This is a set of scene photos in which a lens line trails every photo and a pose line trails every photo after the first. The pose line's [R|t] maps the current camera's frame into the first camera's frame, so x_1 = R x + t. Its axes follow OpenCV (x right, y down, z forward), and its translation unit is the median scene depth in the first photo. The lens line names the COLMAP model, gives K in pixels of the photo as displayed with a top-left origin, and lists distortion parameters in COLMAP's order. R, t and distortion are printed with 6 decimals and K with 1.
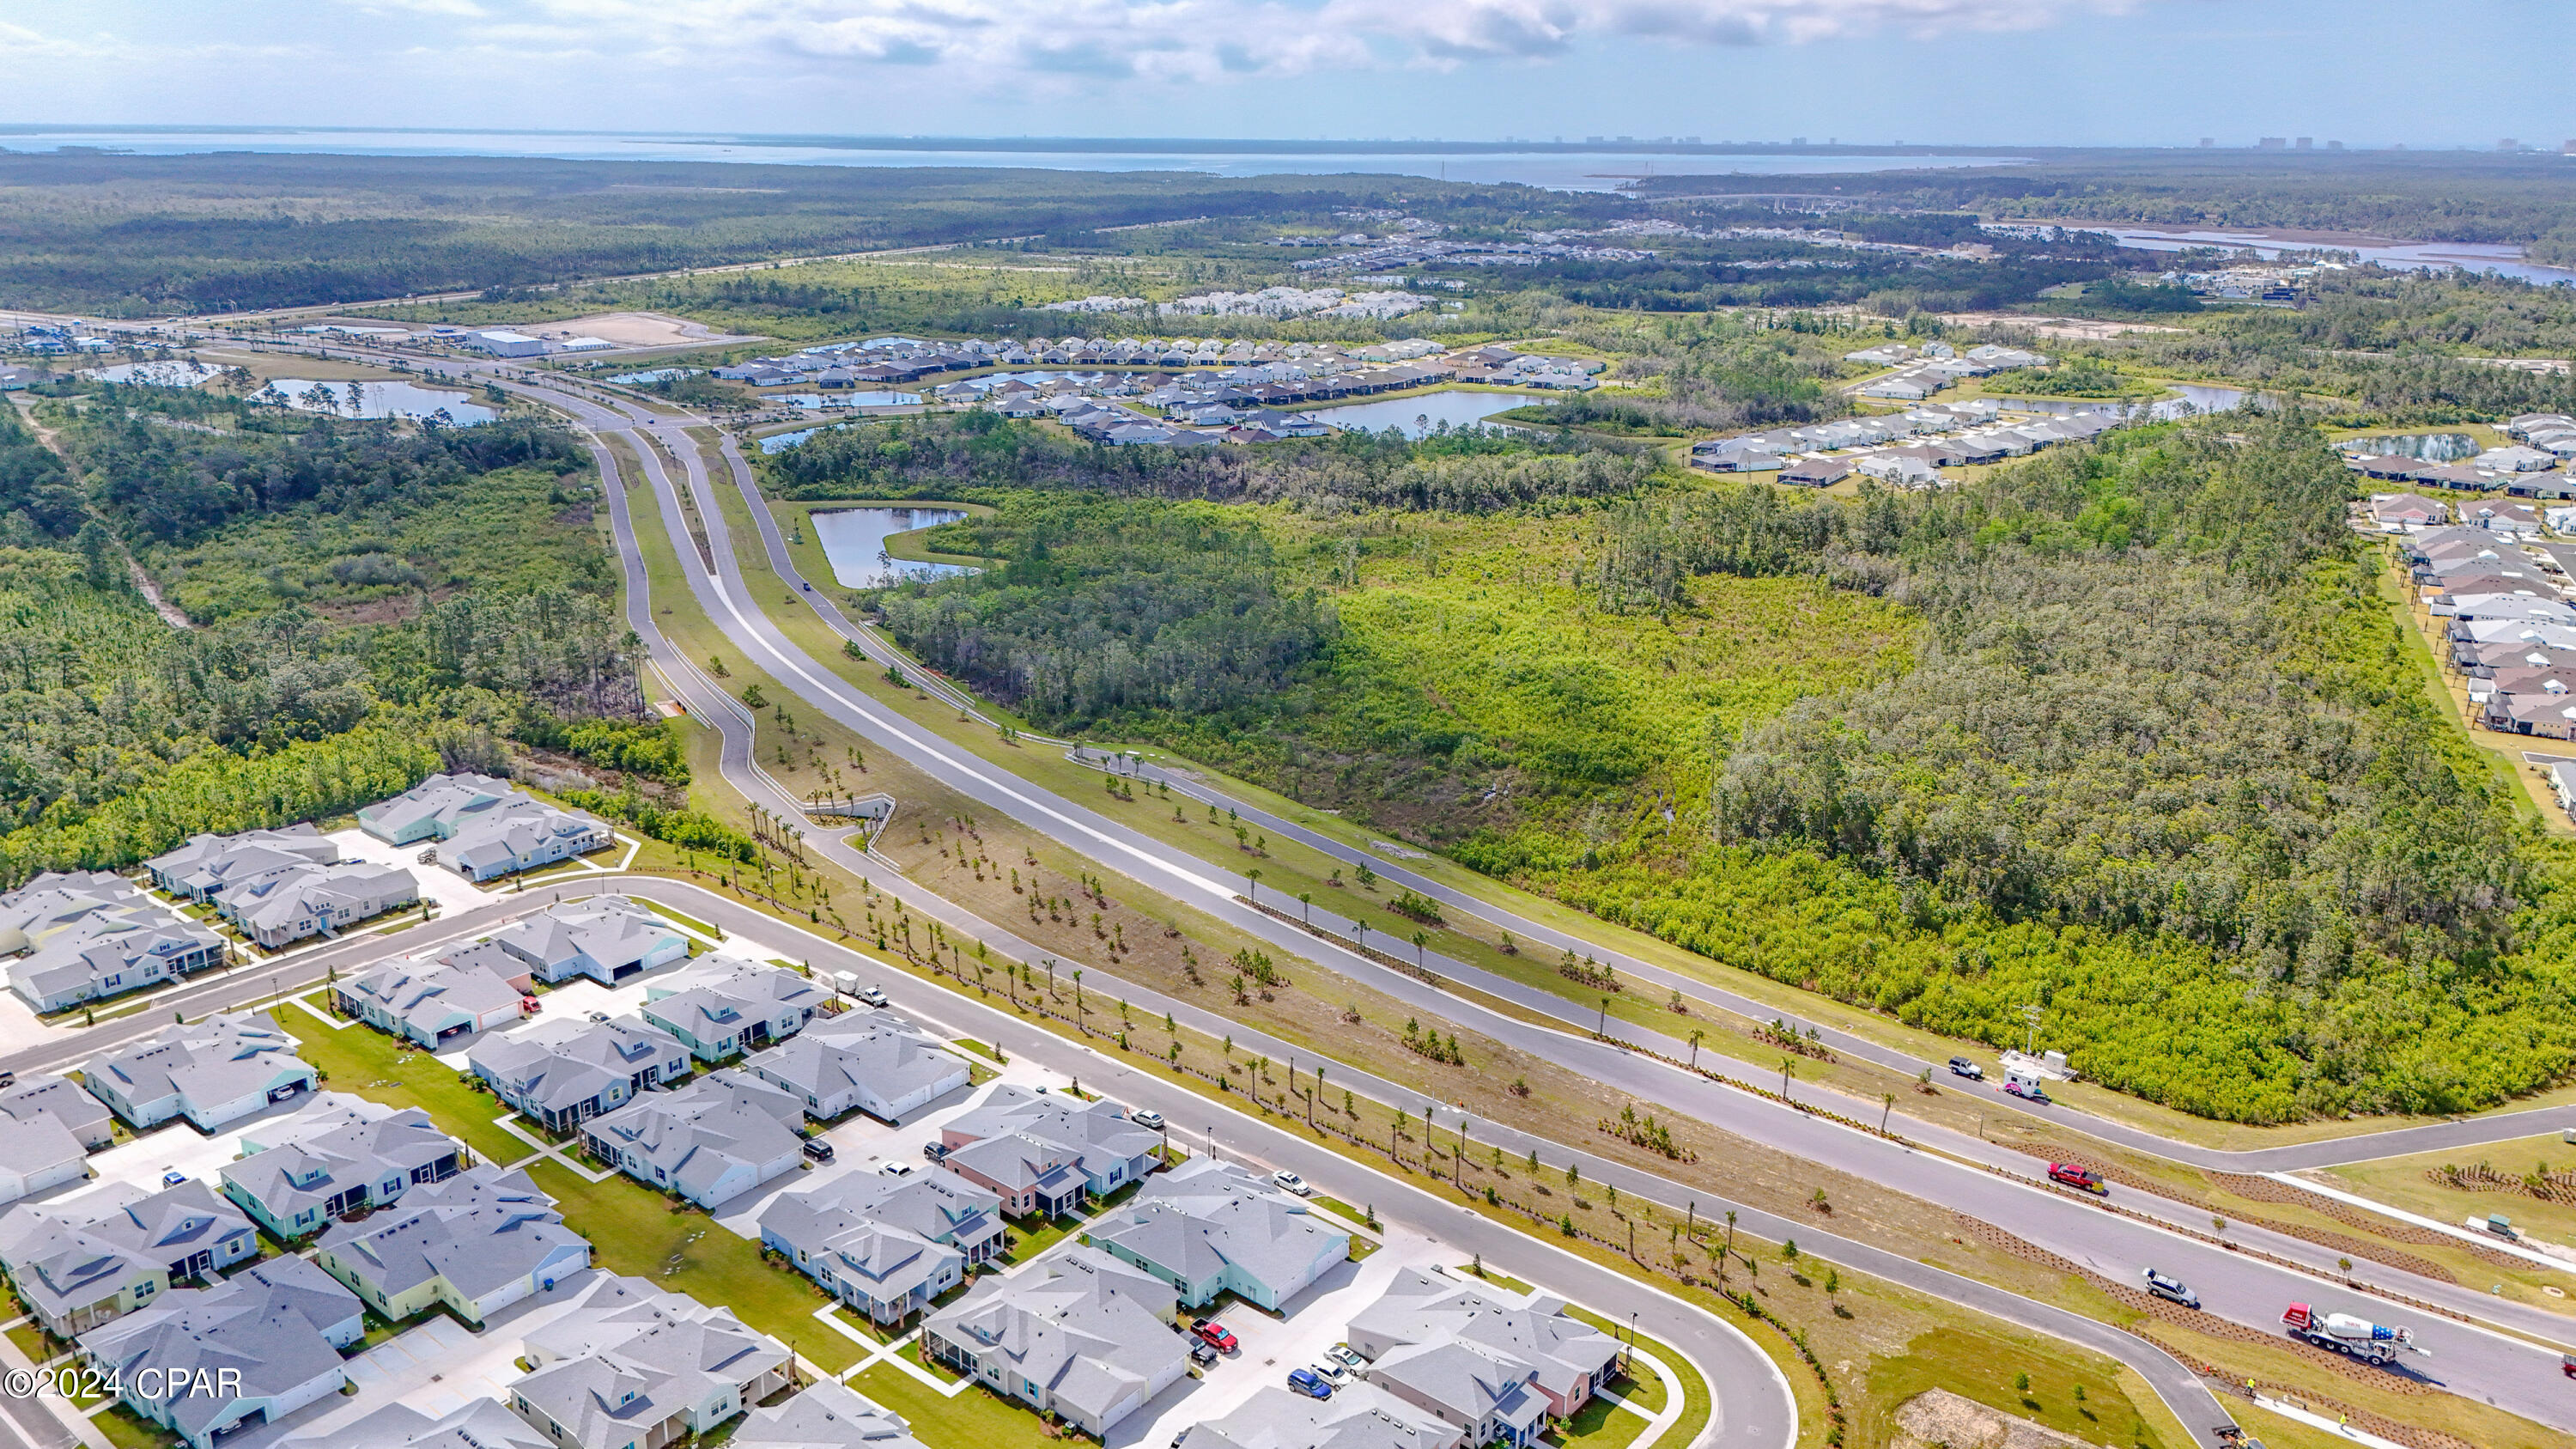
lens RADIAL K [[1891.6, 0, 1296.0], [0, 1891.6, 725.4], [0, 0, 1]] dist [0.072326, -0.056269]
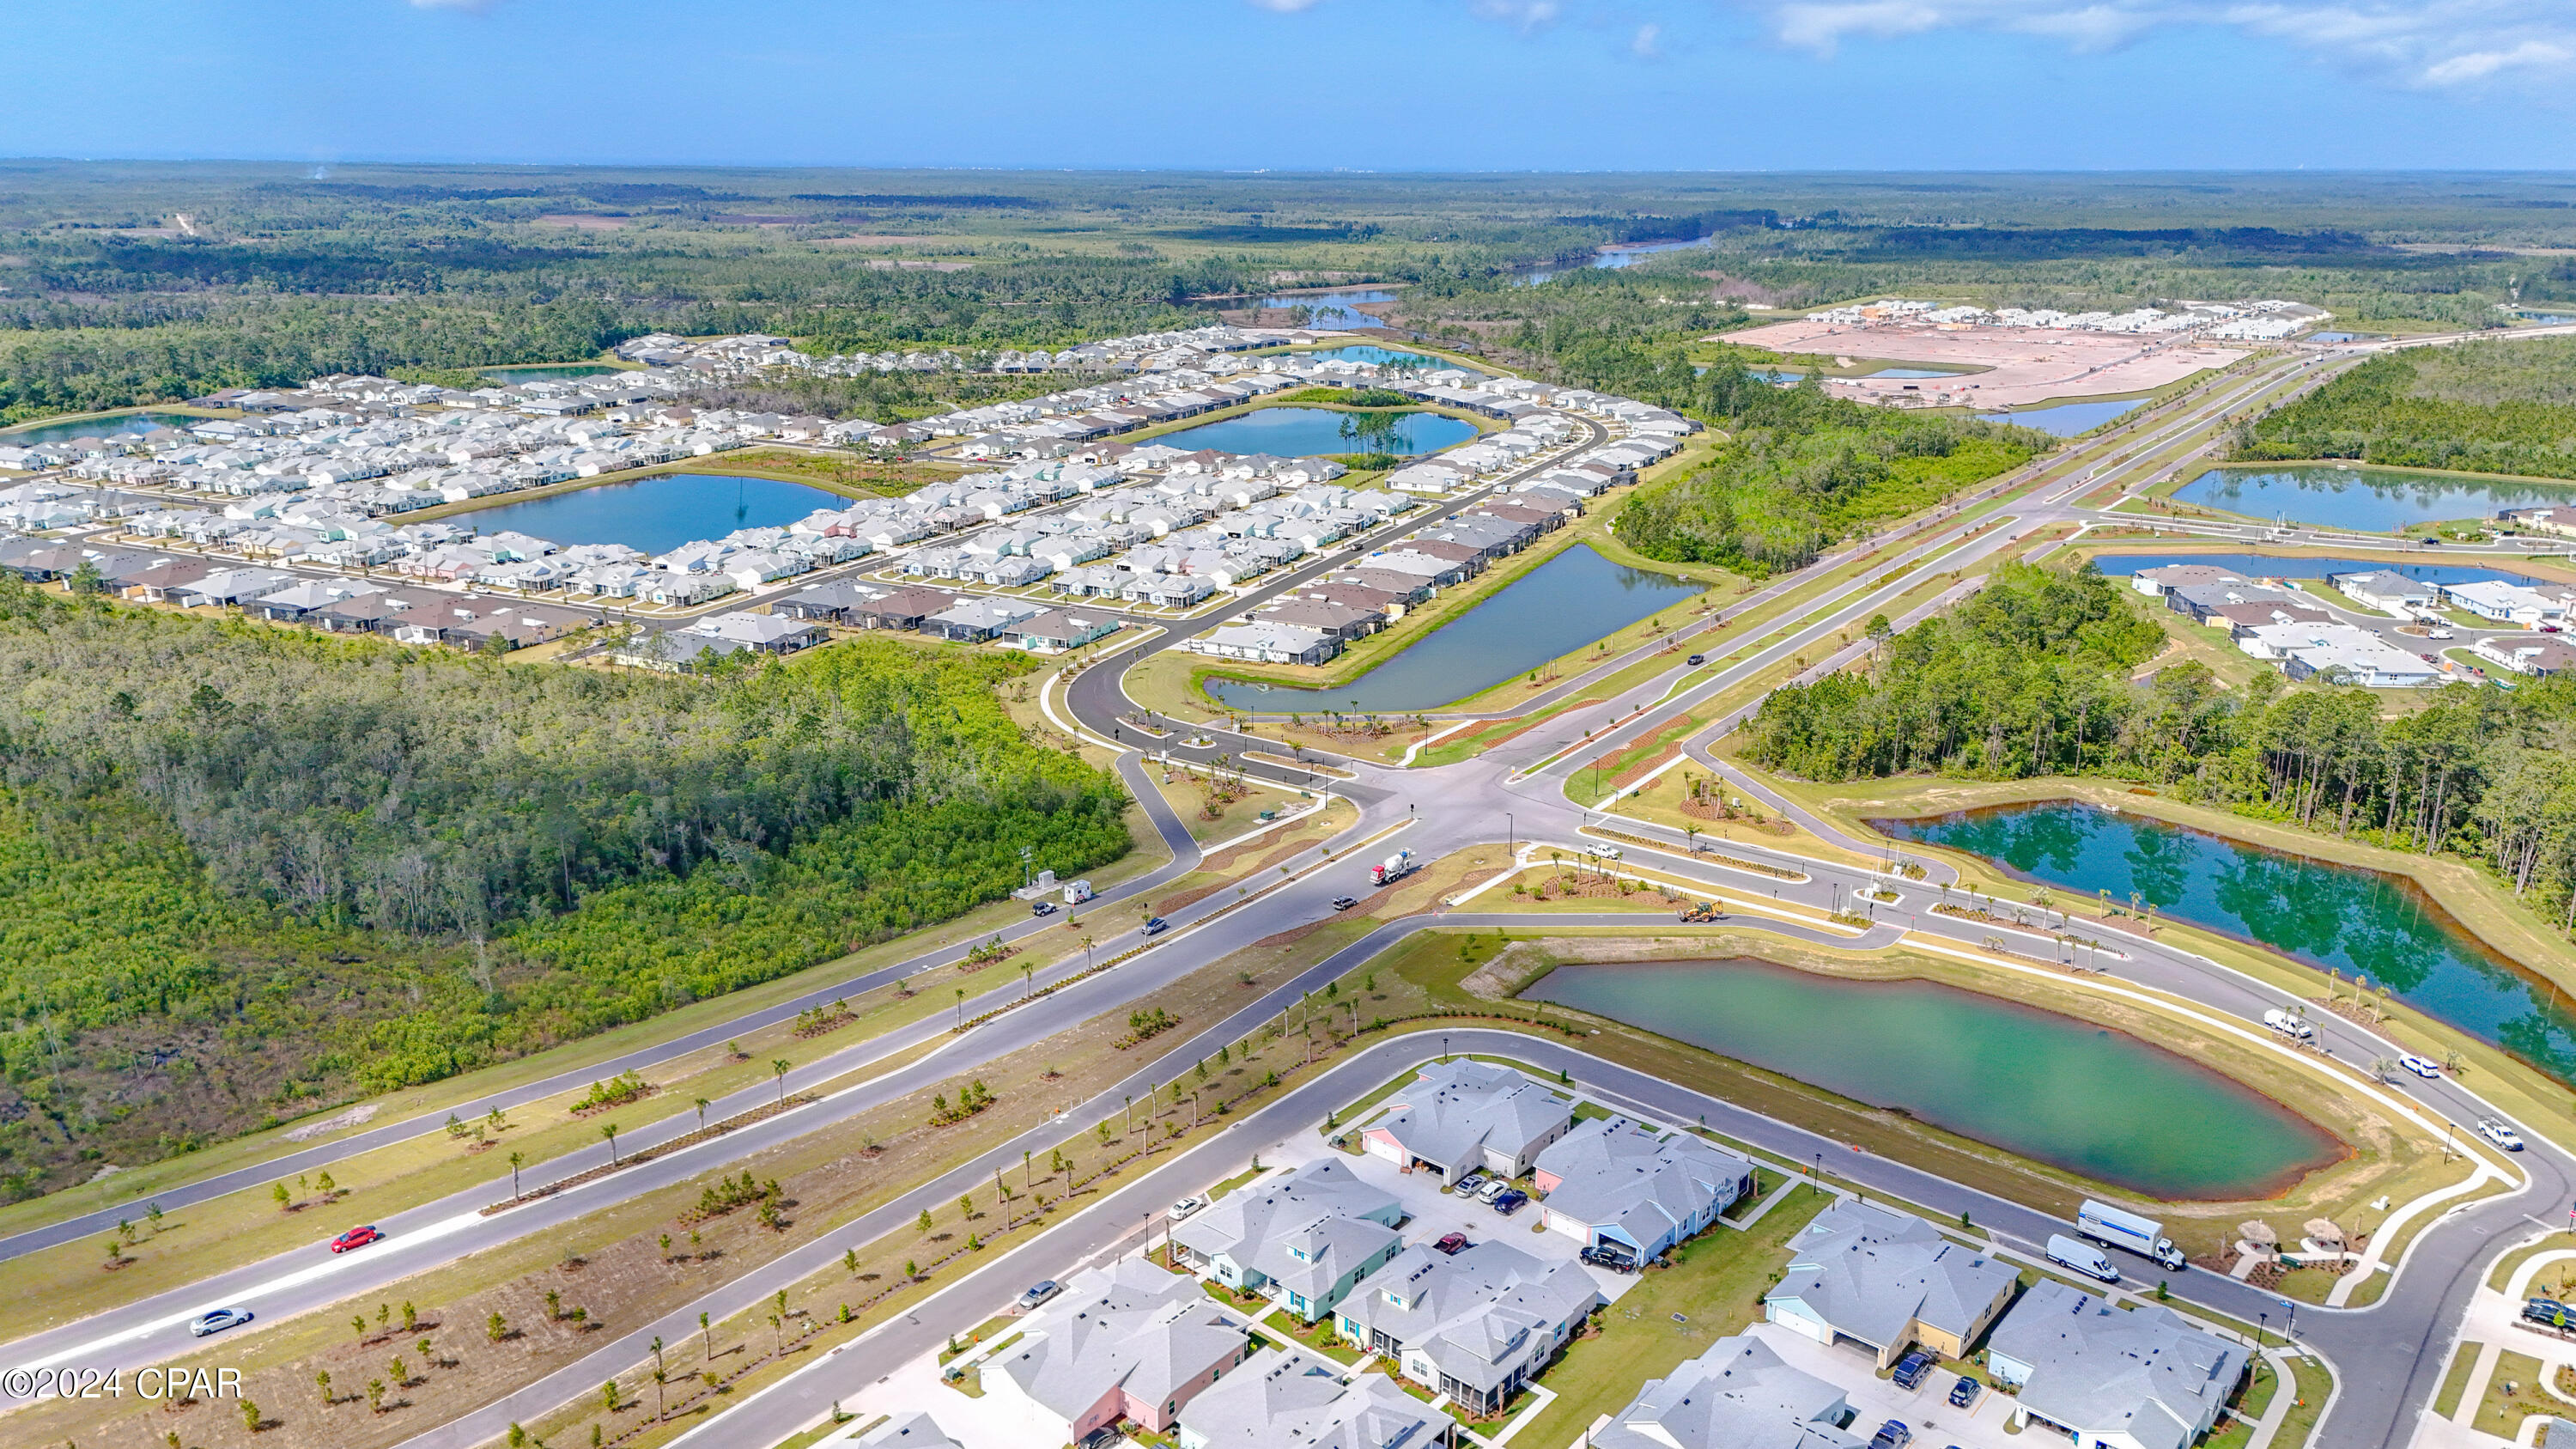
lens RADIAL K [[1891.6, 0, 1282.8], [0, 1891.6, 705.2], [0, 0, 1]] dist [0.072326, -0.056269]
pose [[0.019512, -0.285672, 0.958129, -0.816936], [0.294625, 0.917401, 0.267529, -0.233275], [-0.955414, 0.277069, 0.102066, 0.723770]]
